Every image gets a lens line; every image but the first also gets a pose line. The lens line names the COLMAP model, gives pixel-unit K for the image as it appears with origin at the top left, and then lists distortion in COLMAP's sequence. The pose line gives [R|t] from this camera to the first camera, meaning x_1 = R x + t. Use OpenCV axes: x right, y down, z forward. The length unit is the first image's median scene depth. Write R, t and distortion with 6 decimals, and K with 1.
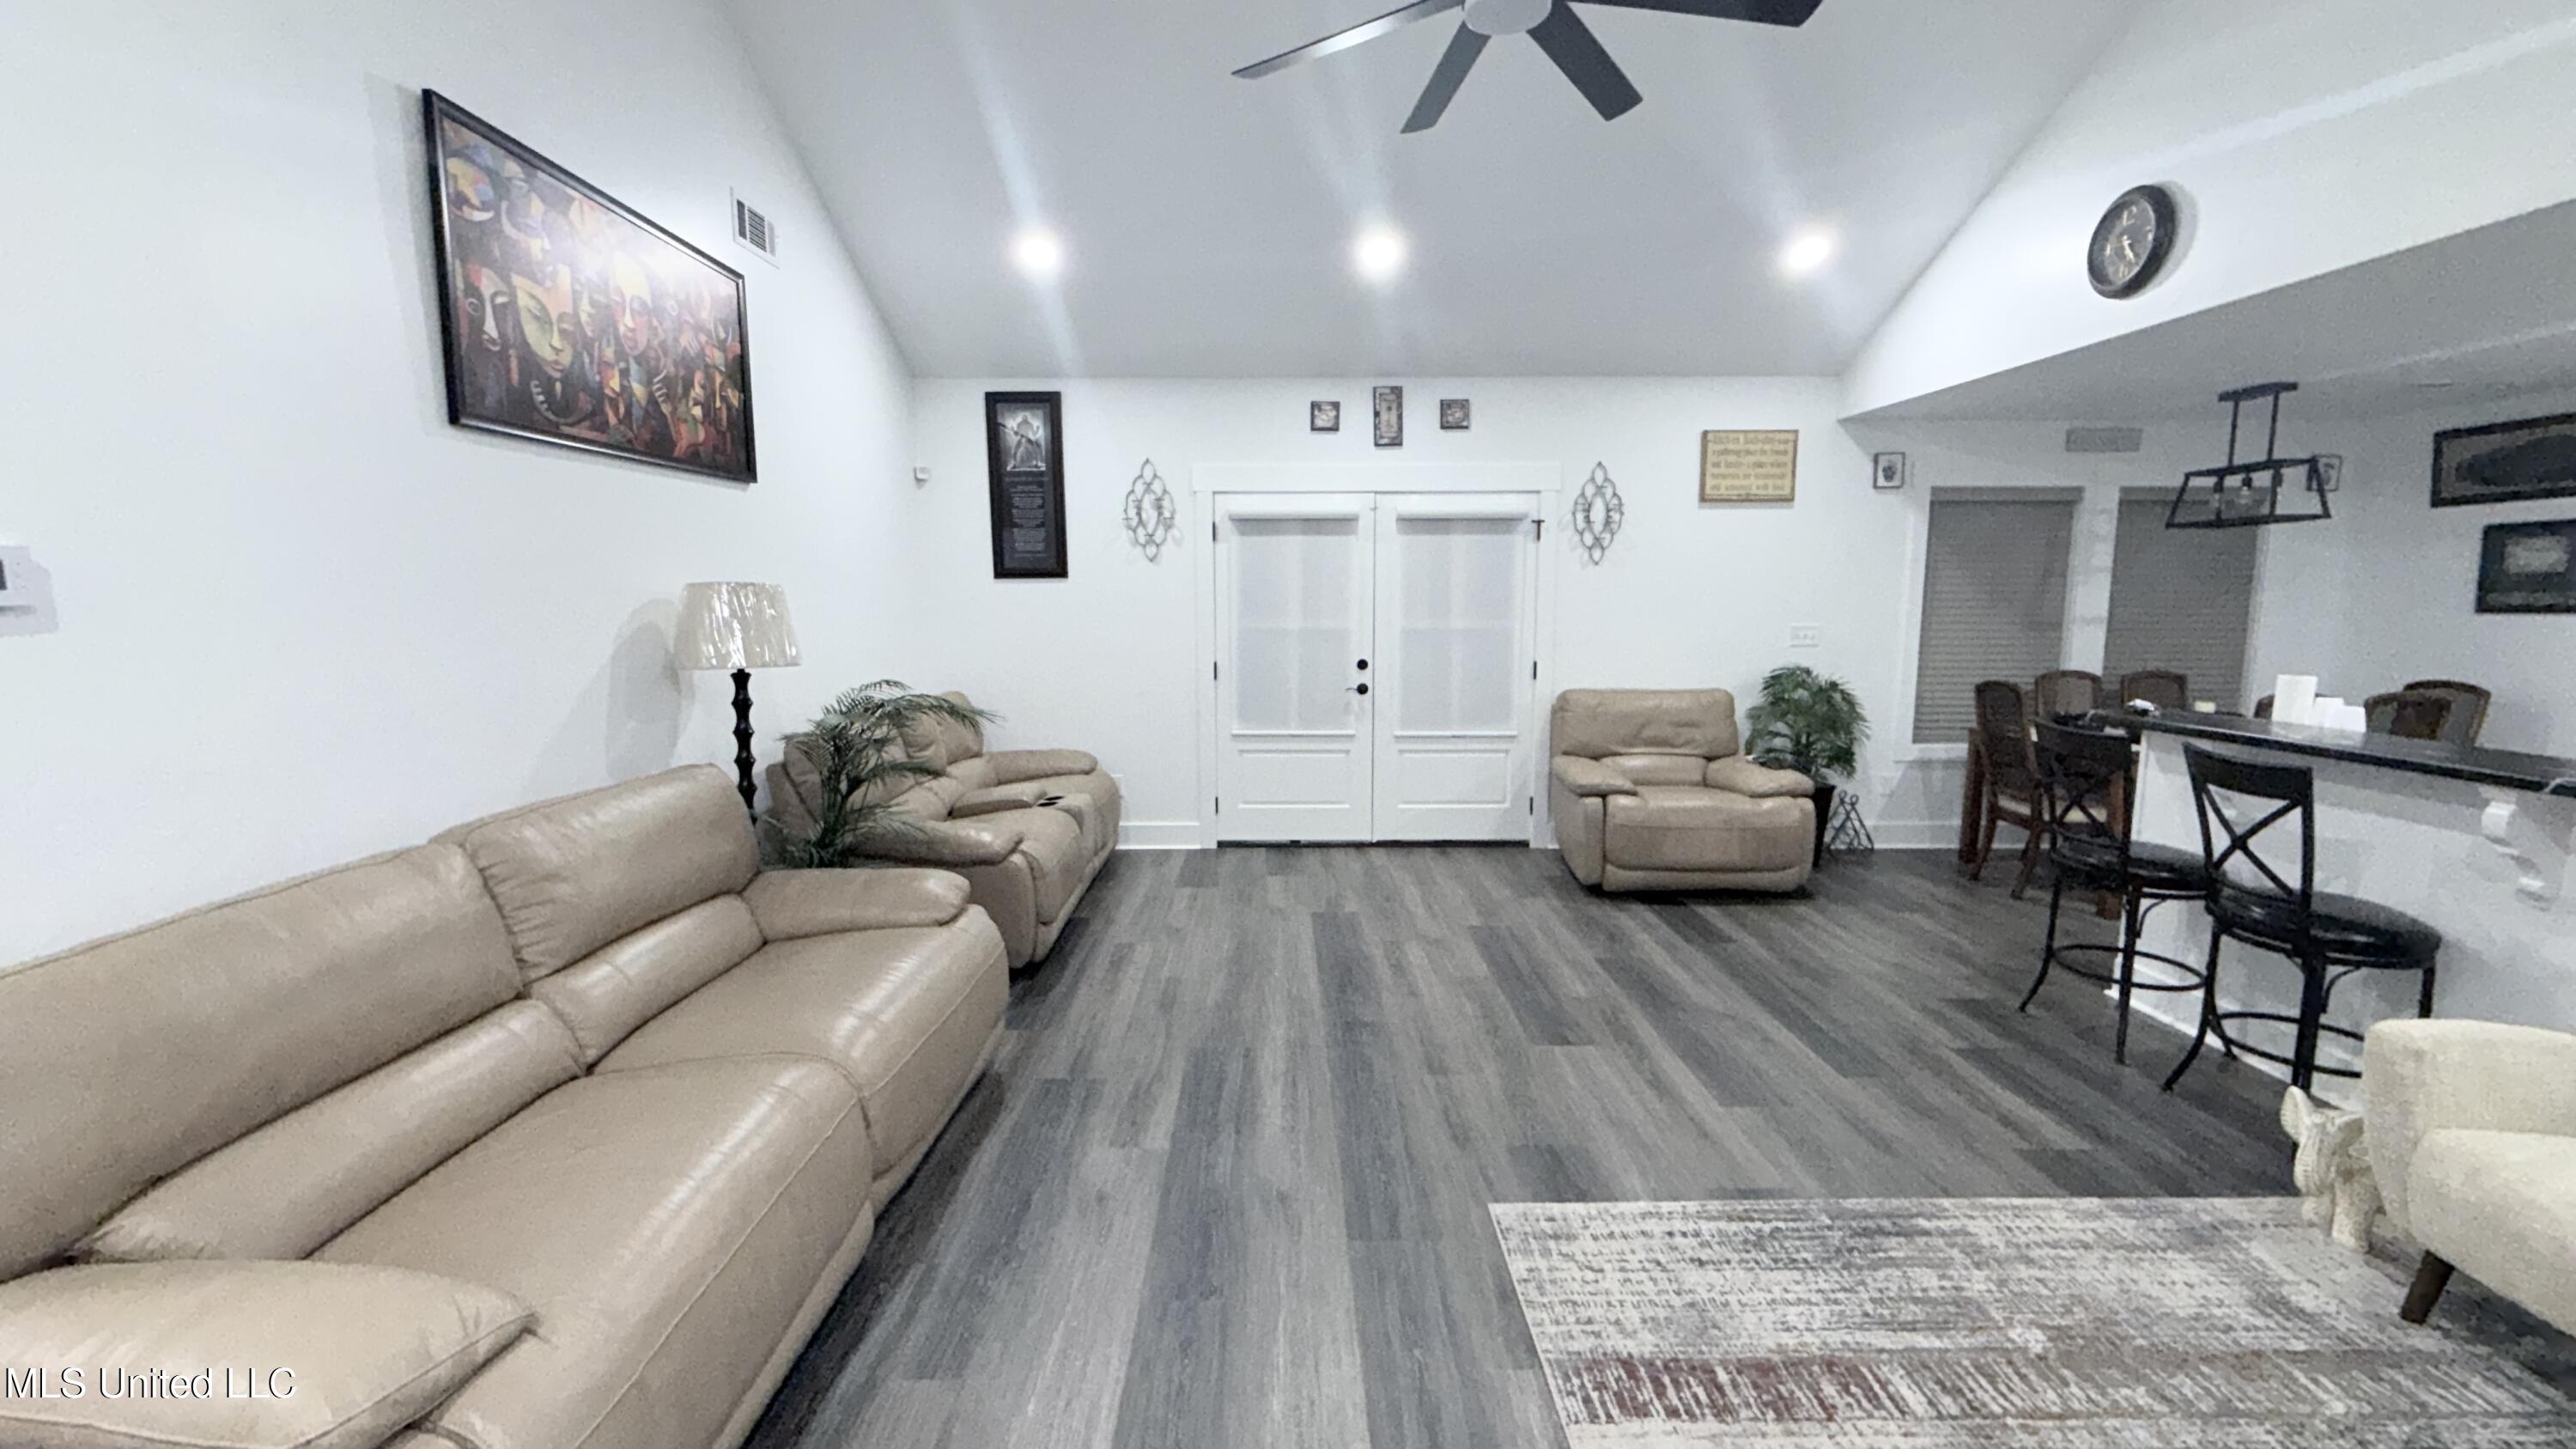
lens RADIAL K [[1027.3, 0, 1273.8], [0, 1027.3, 719.7], [0, 0, 1]] dist [-0.002724, 0.001277]
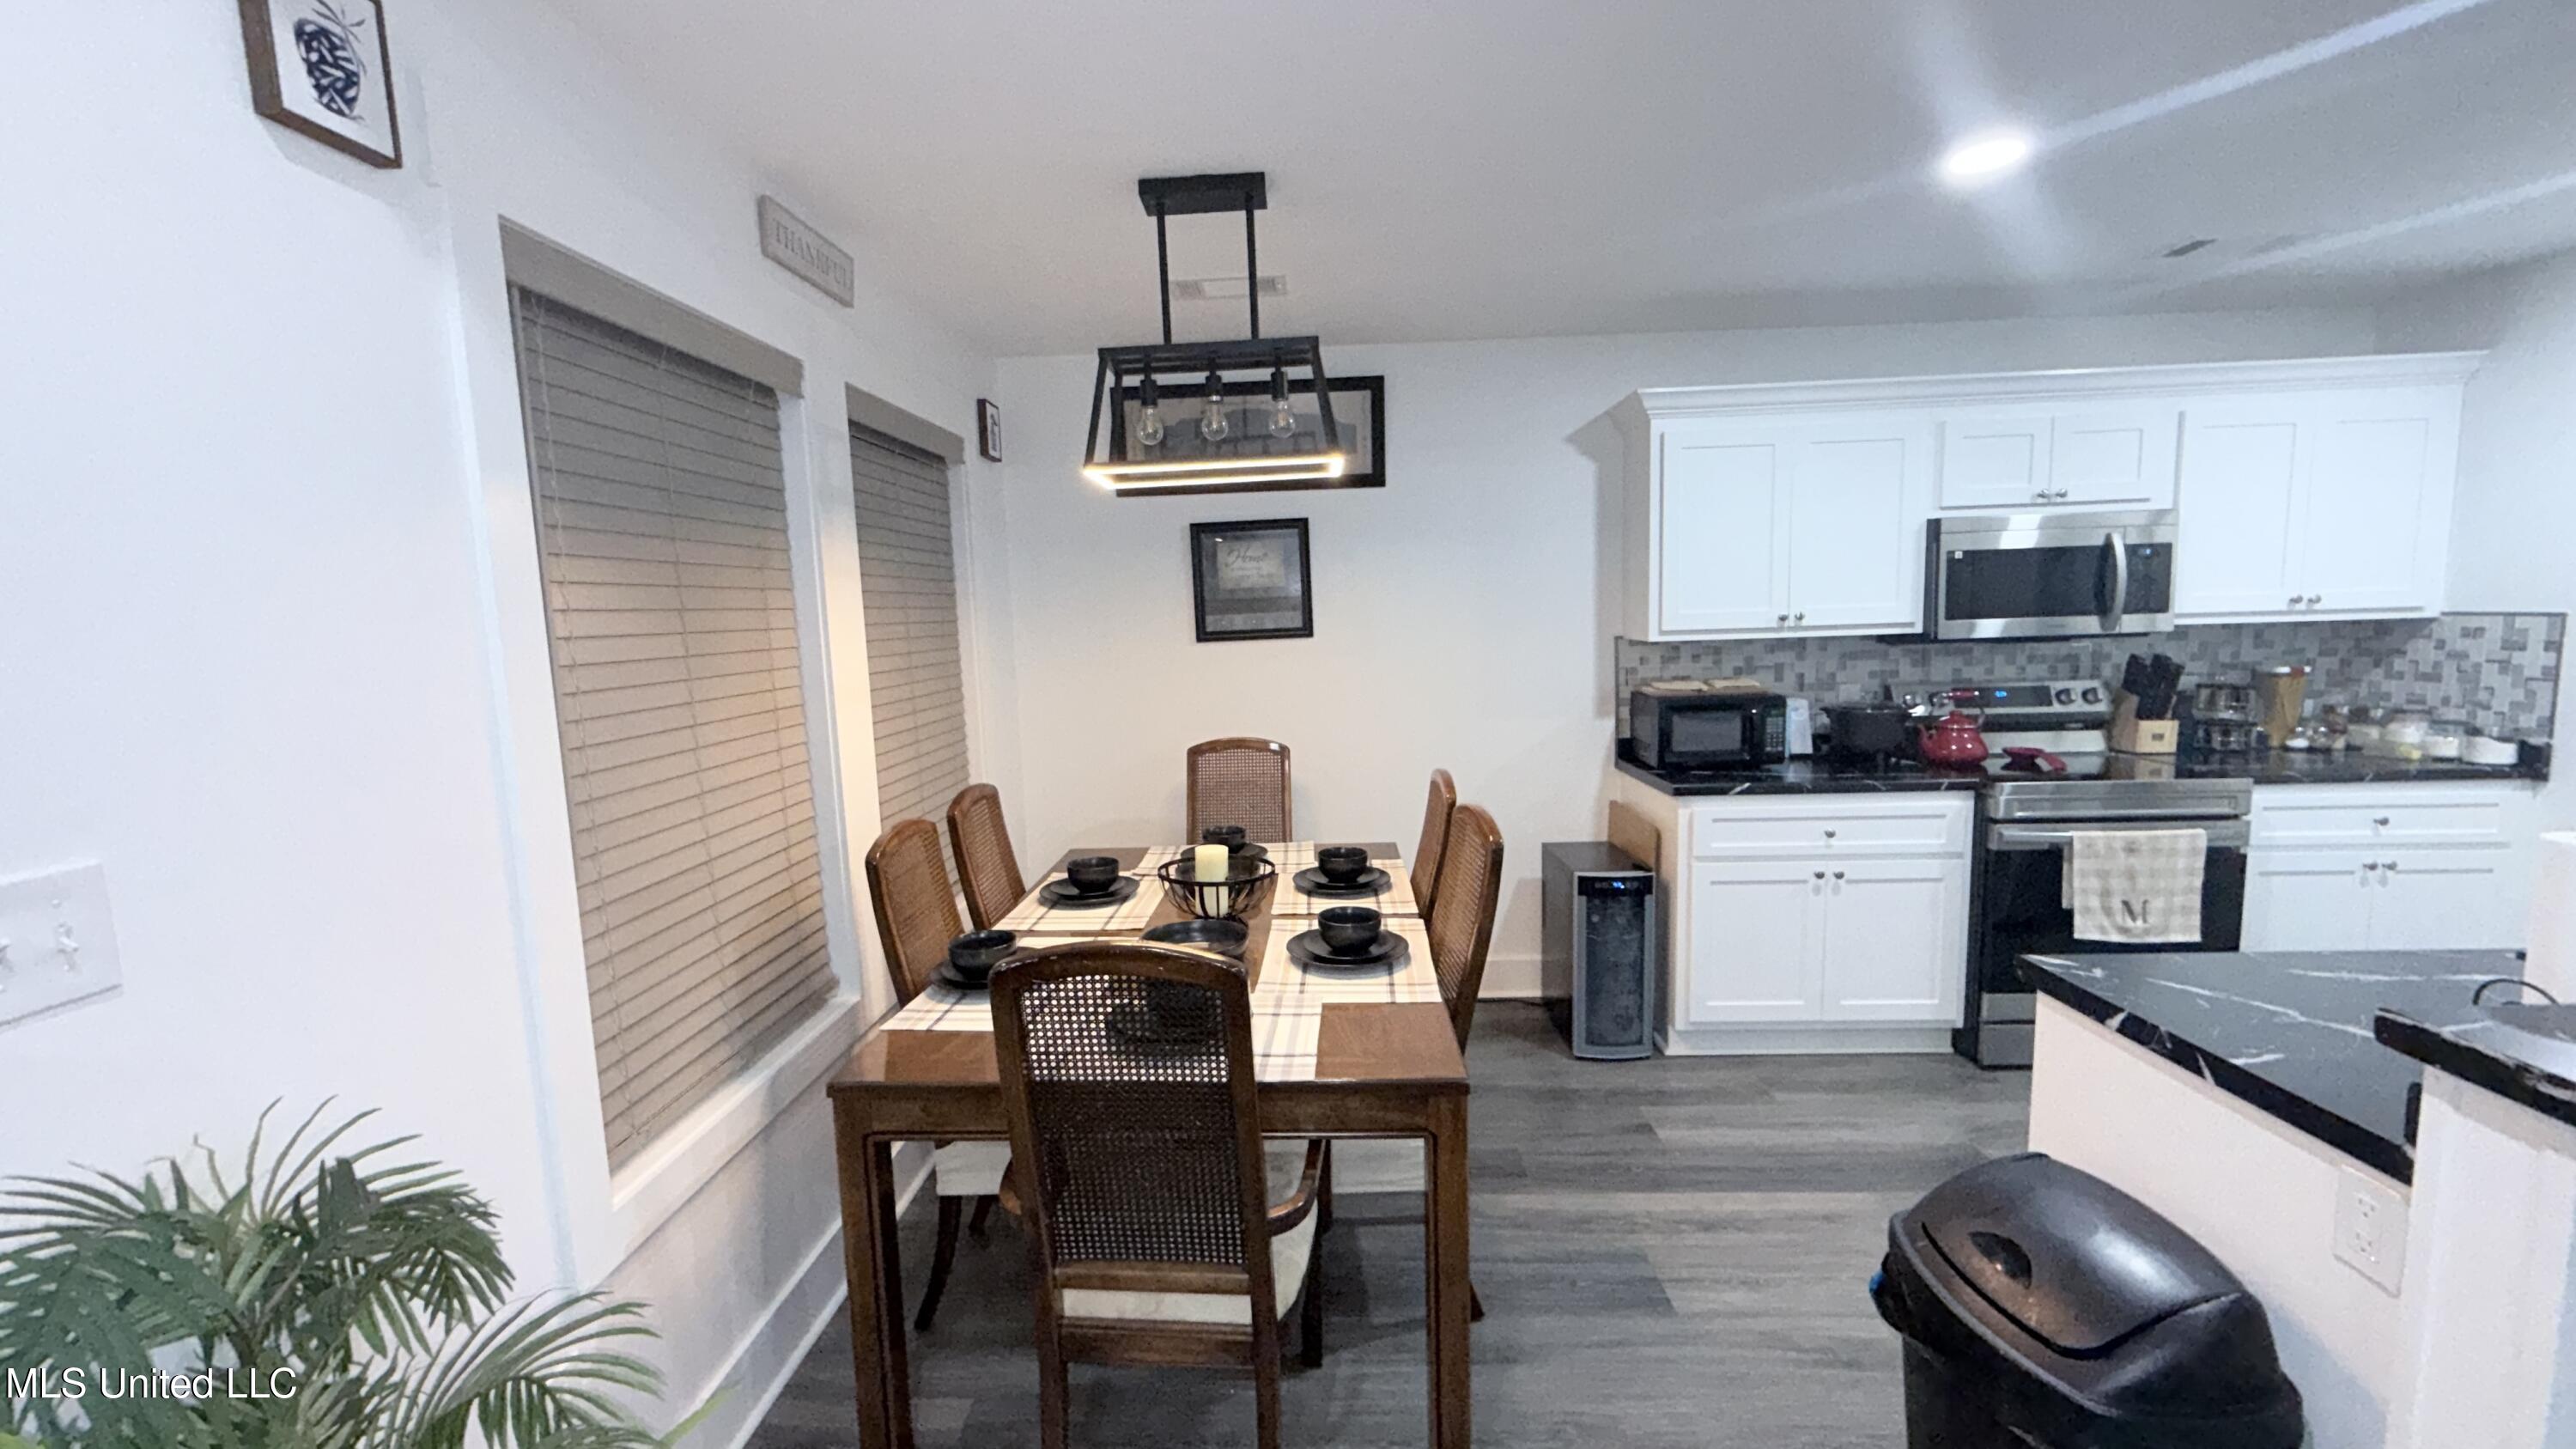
lens RADIAL K [[1027.3, 0, 1273.1], [0, 1027.3, 725.3], [0, 0, 1]] dist [-0.002724, 0.001277]
pose [[0.035514, -0.114403, 0.992799, 0.392616], [0.153015, 0.982335, 0.107724, -0.106113], [-0.987586, 0.148087, 0.052392, 0.829936]]
